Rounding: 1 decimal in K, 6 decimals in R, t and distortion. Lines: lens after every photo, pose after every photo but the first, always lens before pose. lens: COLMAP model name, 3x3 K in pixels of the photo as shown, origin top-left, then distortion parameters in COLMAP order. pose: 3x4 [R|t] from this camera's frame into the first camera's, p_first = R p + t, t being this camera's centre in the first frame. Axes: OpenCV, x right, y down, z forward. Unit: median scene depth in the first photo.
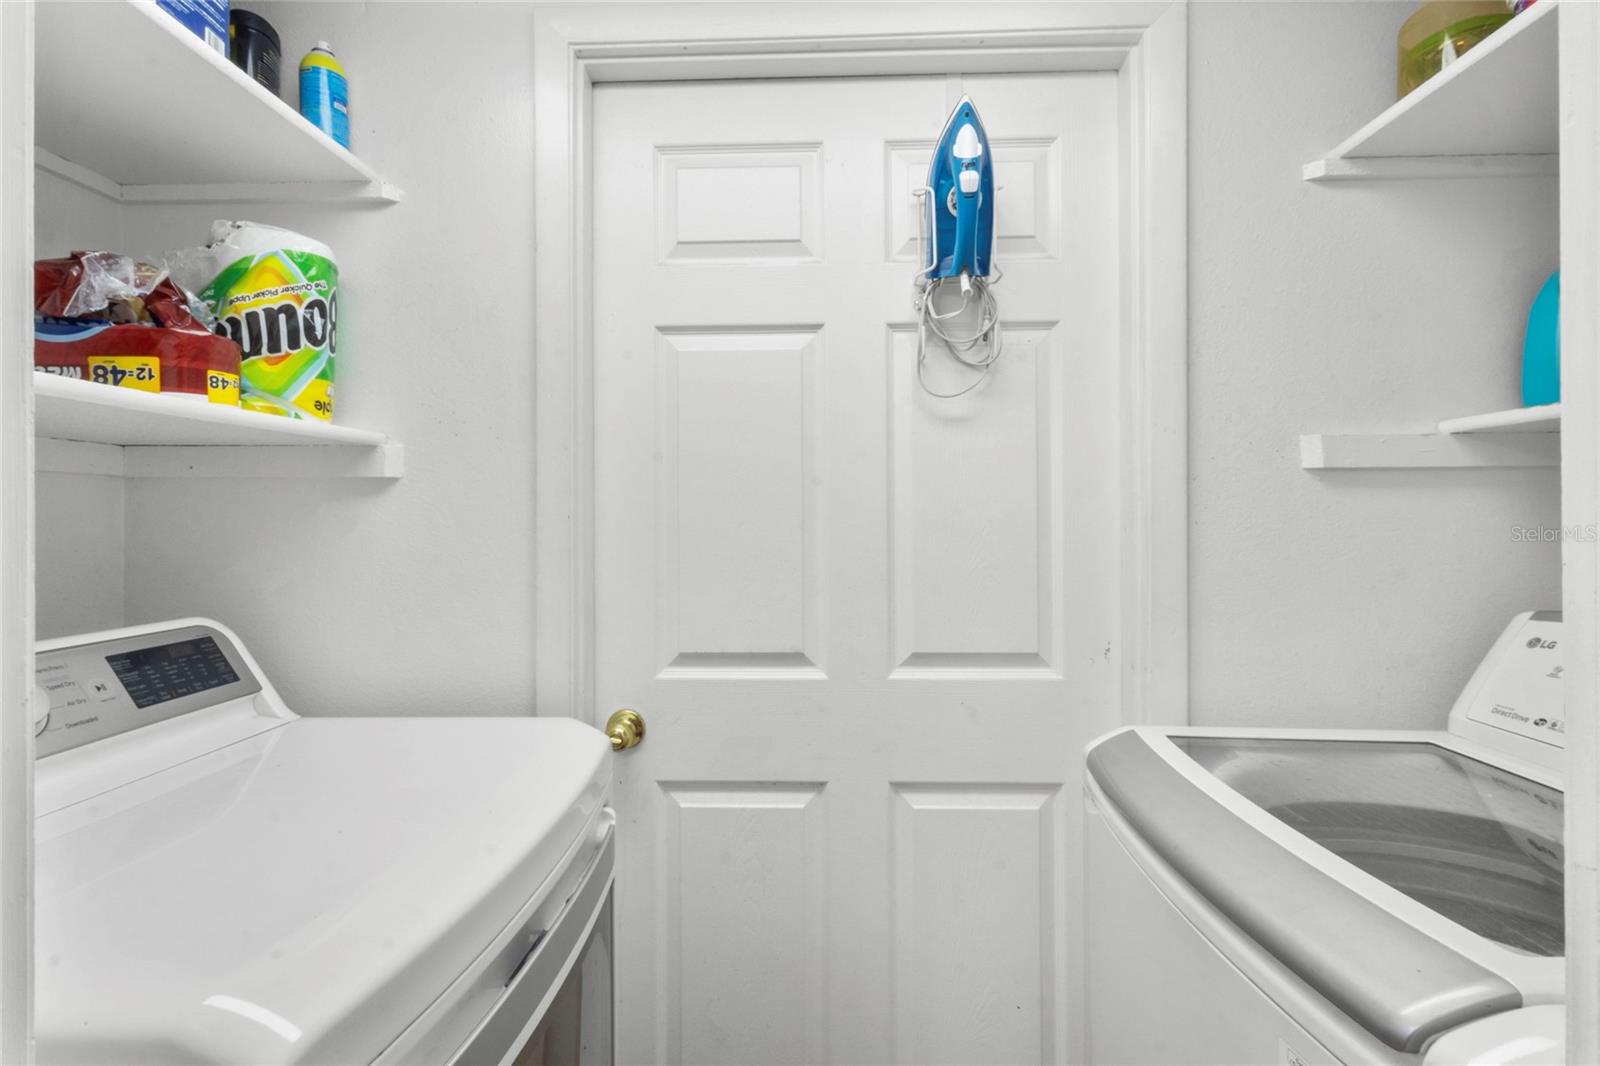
lens RADIAL K [[778.0, 0, 795.0], [0, 778.0, 517.8], [0, 0, 1]] dist [-0.000041, -0.000022]
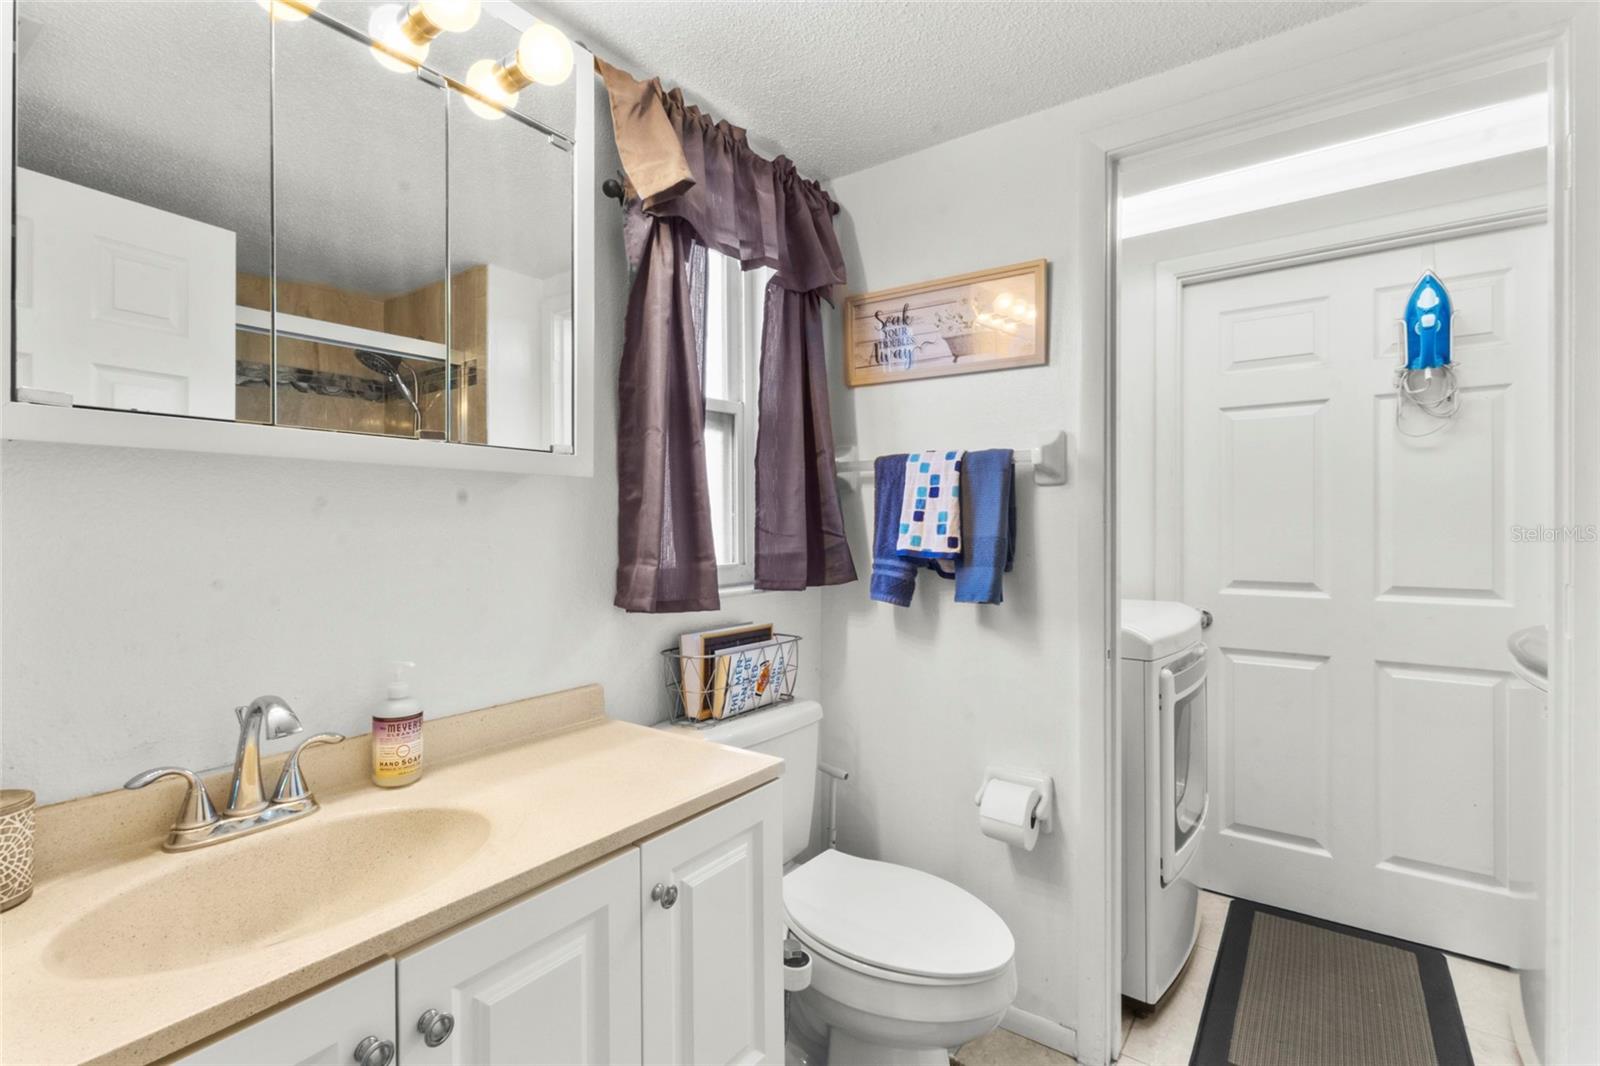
lens RADIAL K [[723.3, 0, 798.0], [0, 723.3, 525.1], [0, 0, 1]] dist [0.001022, -0.000063]
pose [[0.821469, 0.004080, -0.570238, -0.016462], [-0.001461, 0.999986, 0.005051, 0.033148], [0.570251, -0.003316, 0.821464, -1.061667]]
